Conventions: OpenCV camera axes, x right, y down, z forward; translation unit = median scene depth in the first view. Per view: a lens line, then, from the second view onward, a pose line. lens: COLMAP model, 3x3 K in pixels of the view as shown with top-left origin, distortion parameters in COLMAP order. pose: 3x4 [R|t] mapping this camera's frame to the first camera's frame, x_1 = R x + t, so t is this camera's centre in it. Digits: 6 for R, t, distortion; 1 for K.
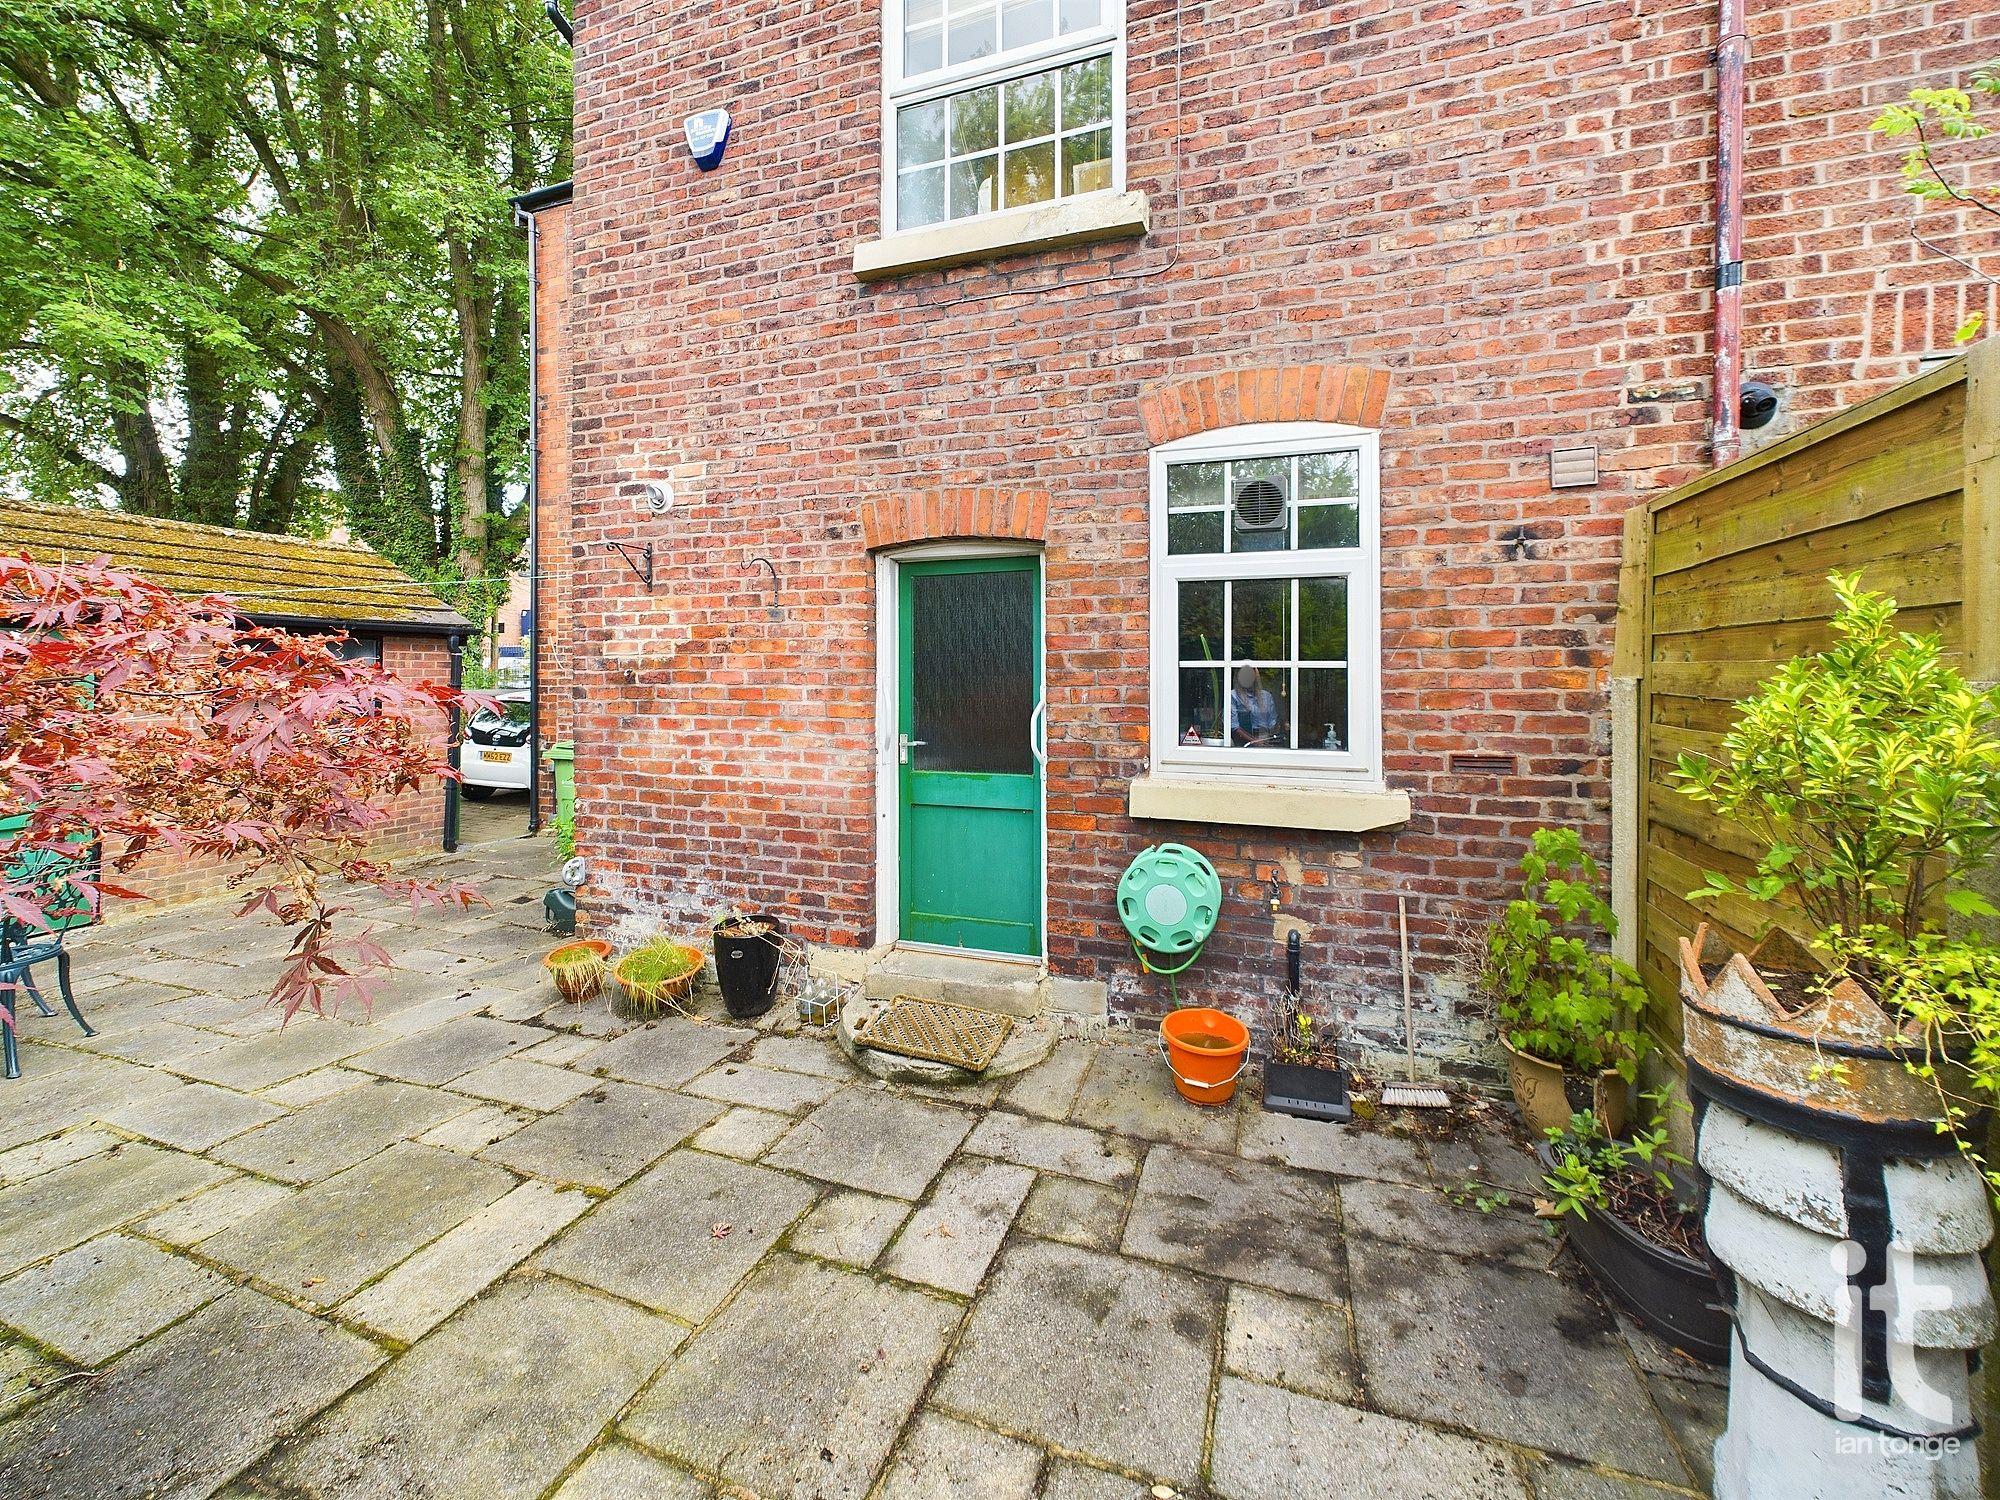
lens RADIAL K [[803.7, 0, 999.5], [0, 803.7, 672.4], [0, 0, 1]] dist [0.000505, 0.000119]
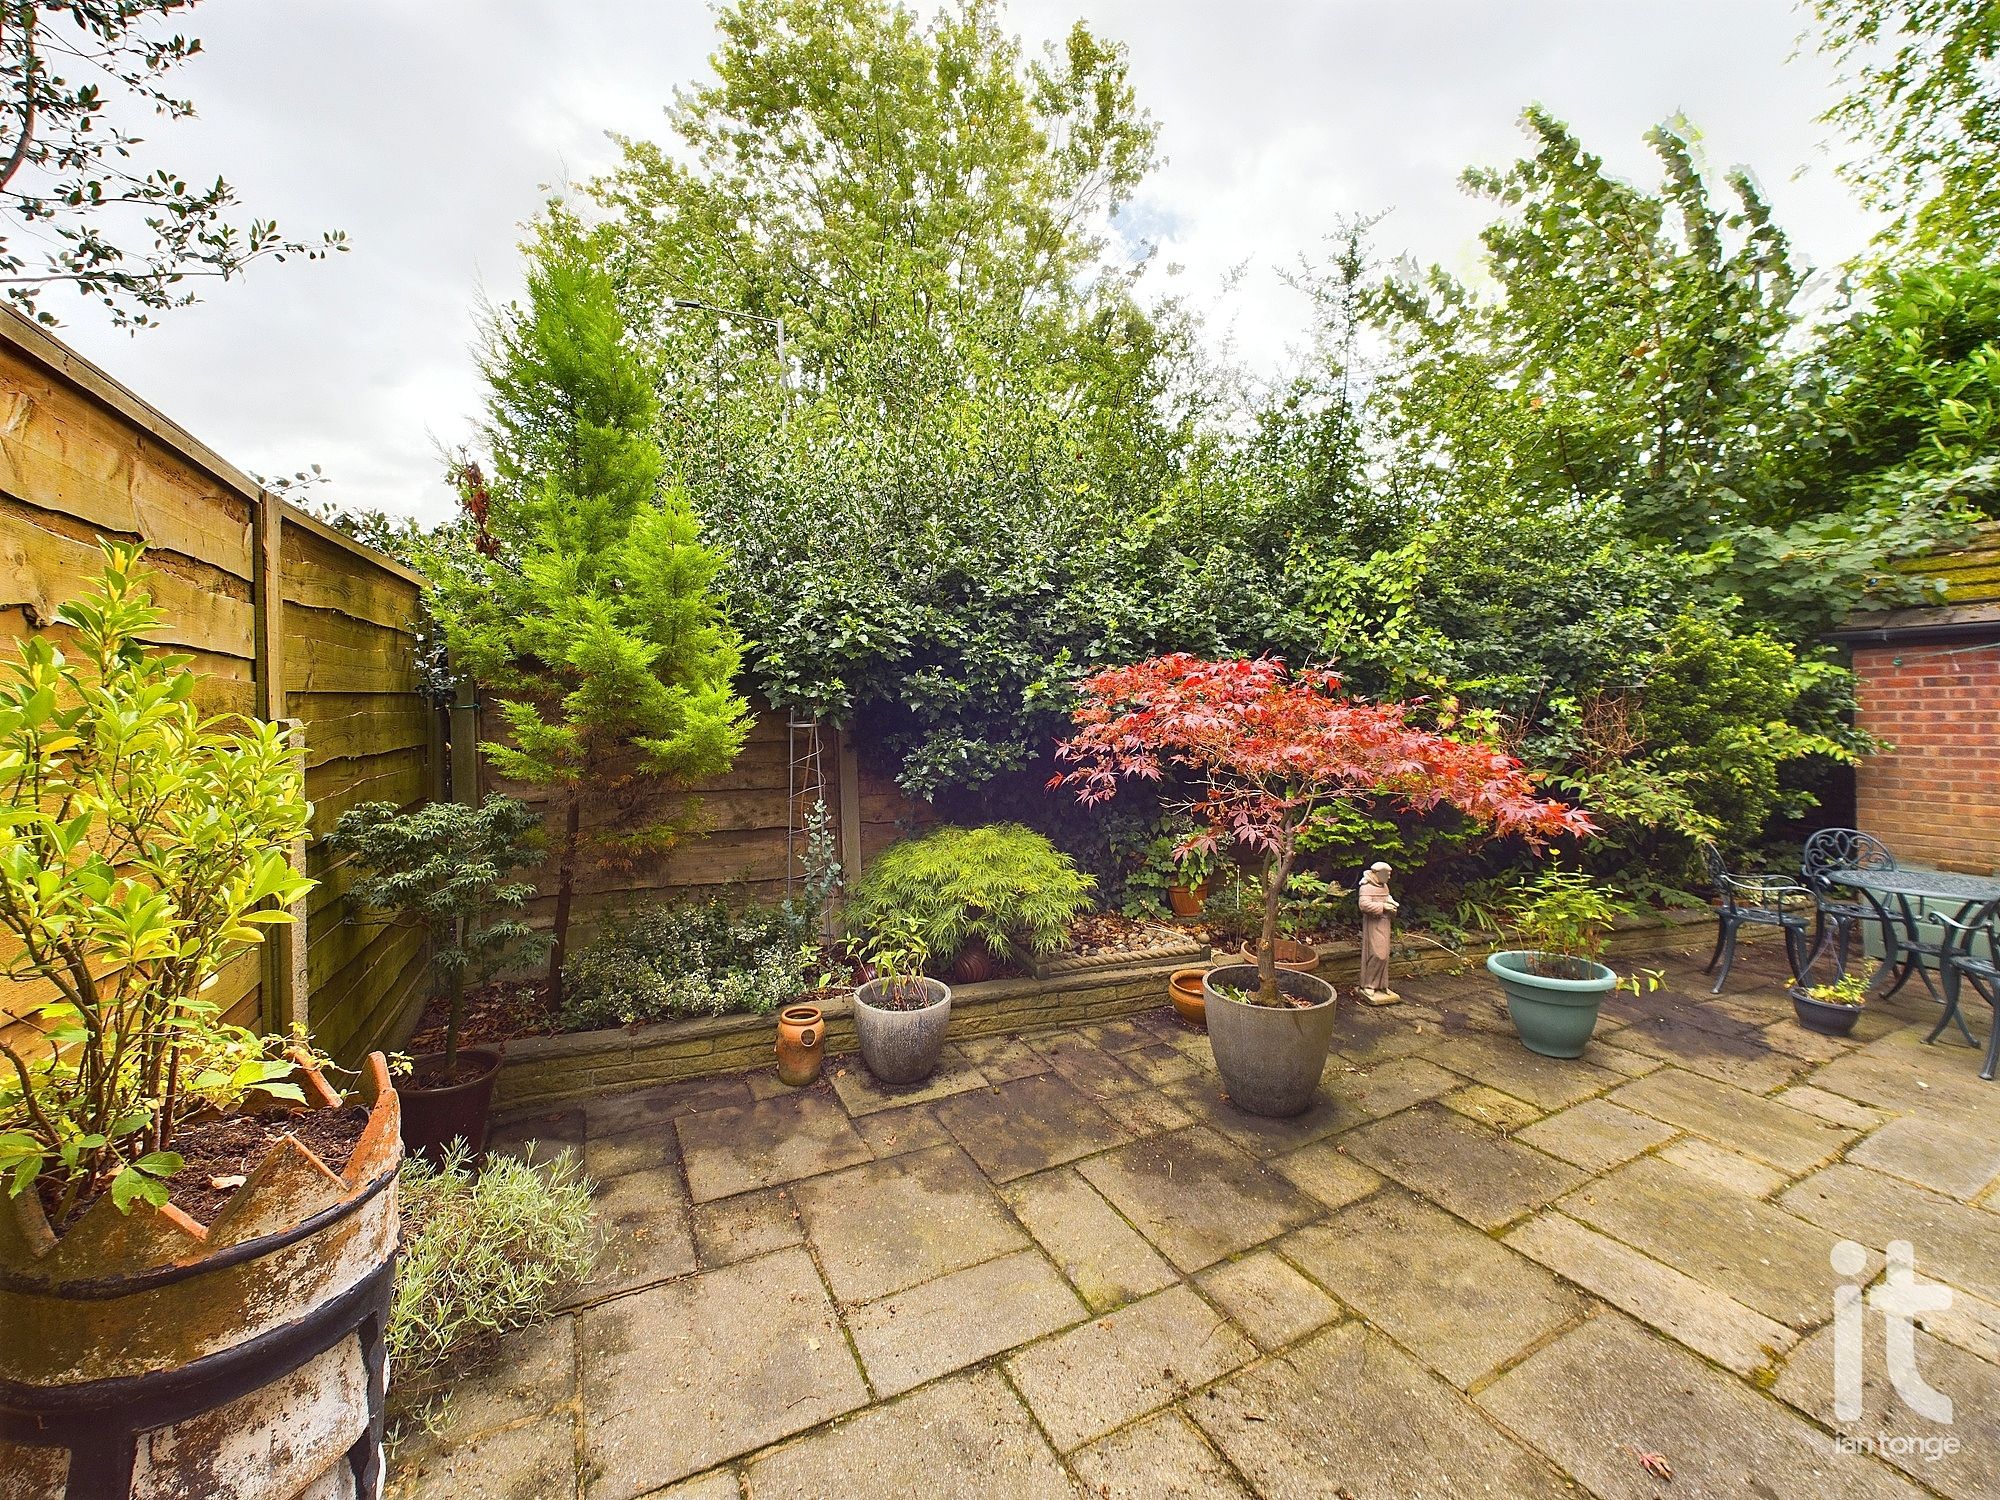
lens RADIAL K [[803.7, 0, 1005.8], [0, 803.7, 717.1], [0, 0, 1]] dist [0.000505, 0.000119]
pose [[-0.673626, 0.007278, -0.739036, 0.320933], [0.016938, 0.999841, -0.005592, 0.011479], [0.738878, -0.016285, -0.673642, 0.598727]]
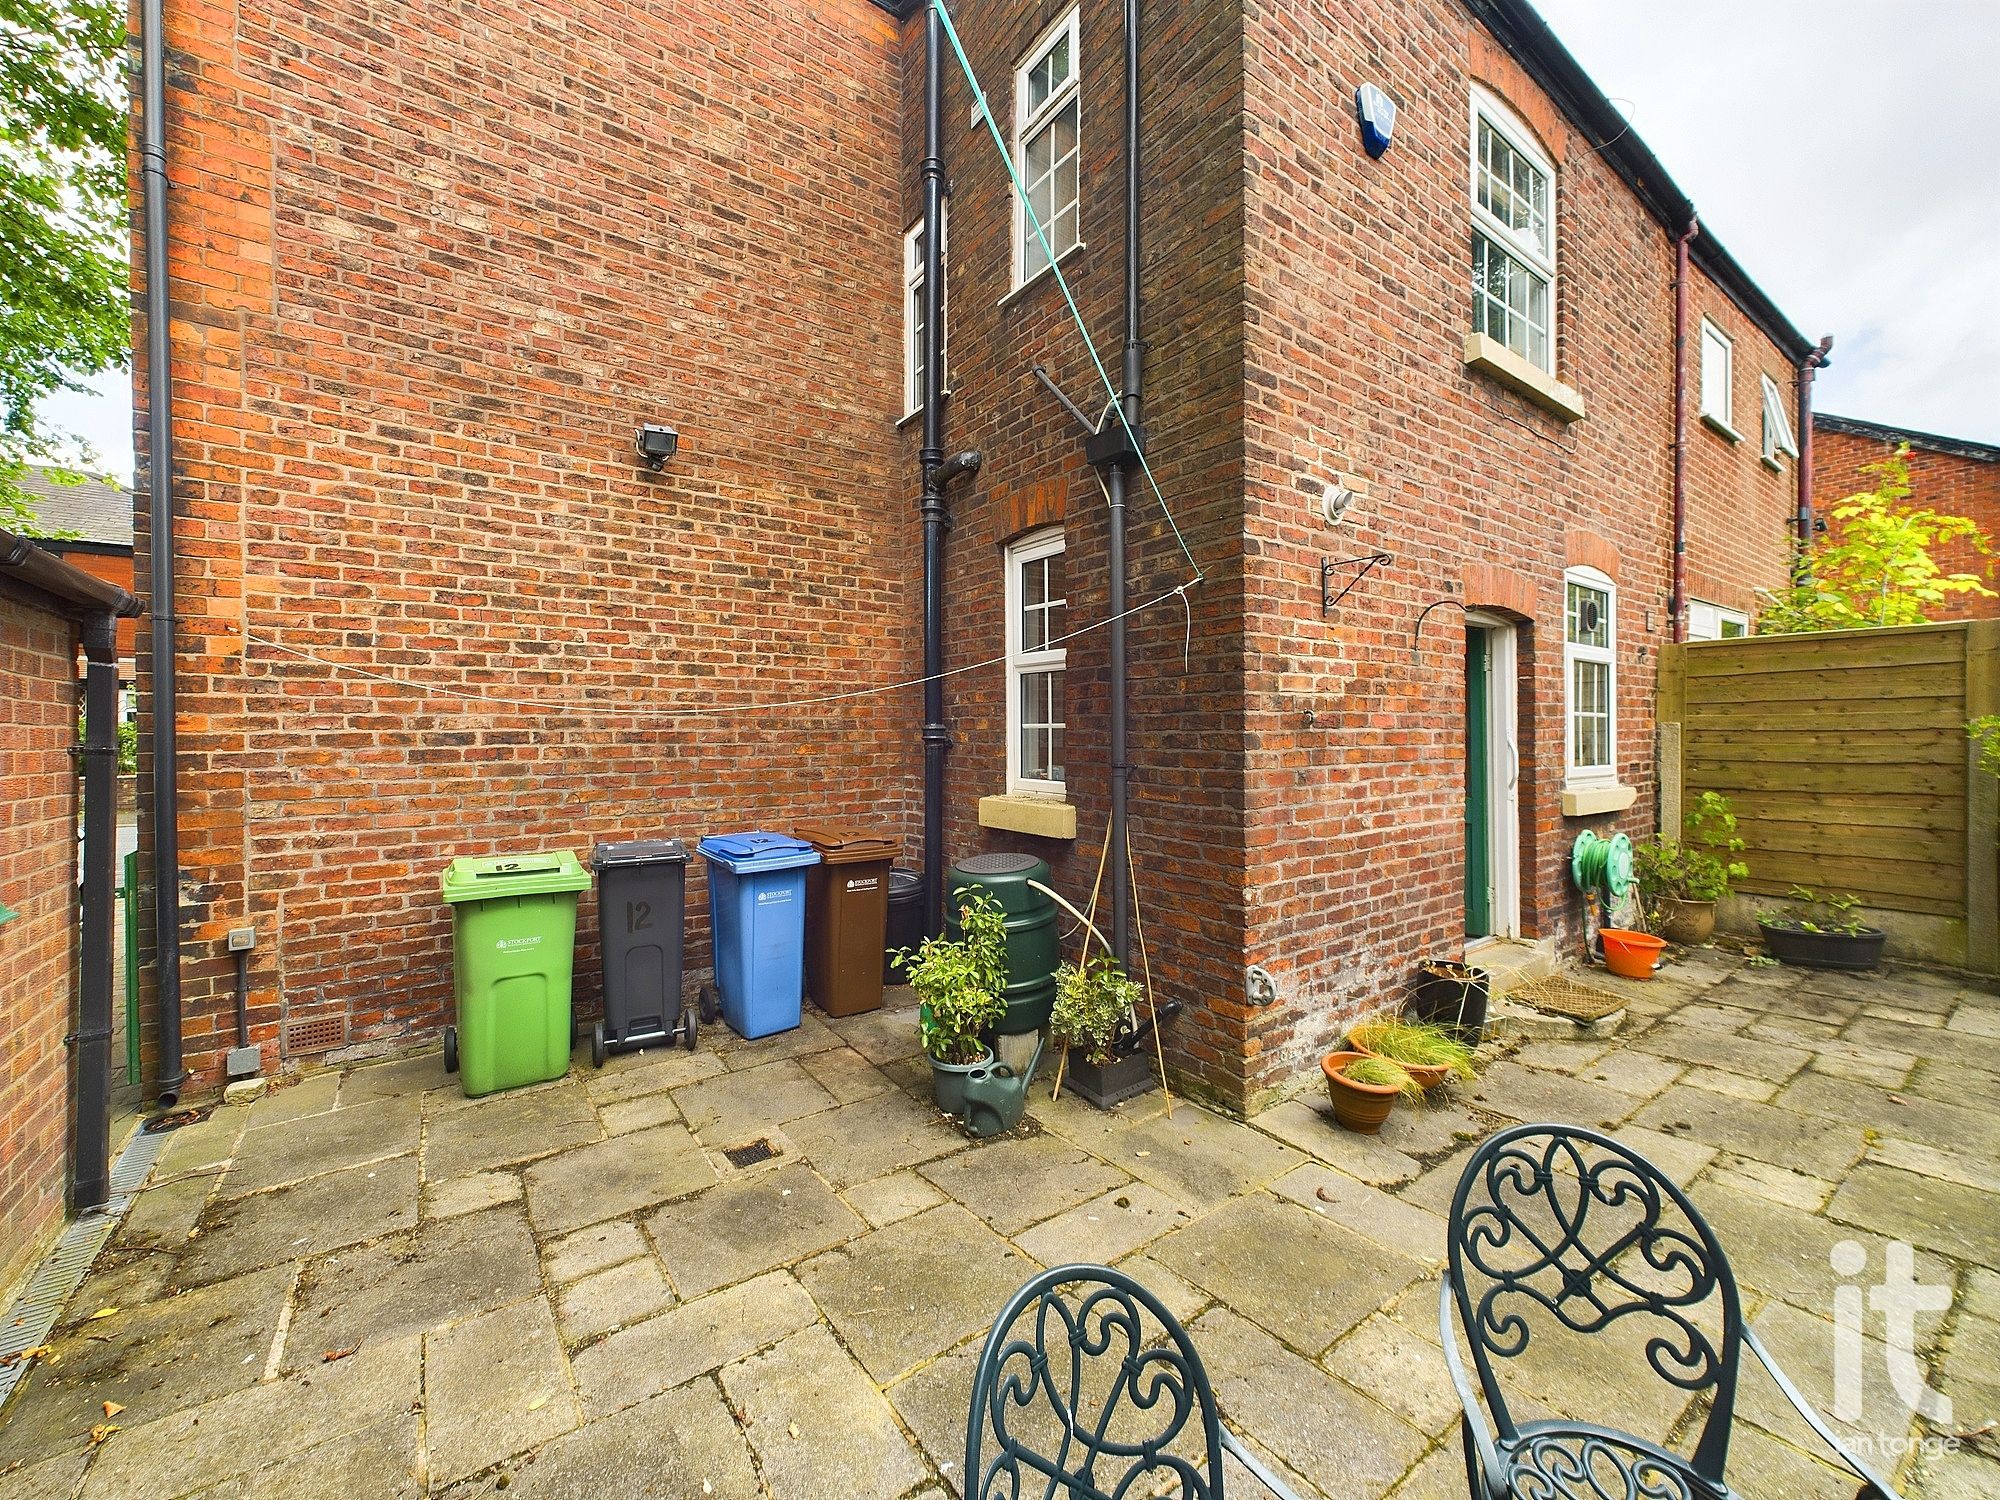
lens RADIAL K [[803.7, 0, 999.3], [0, 803.7, 740.3], [0, 0, 1]] dist [0.000505, 0.000119]
pose [[0.570815, -0.009025, 0.821029, -1.360260], [0.004667, 0.999959, 0.007747, 0.019245], [-0.821065, -0.000590, 0.570834, 0.838978]]
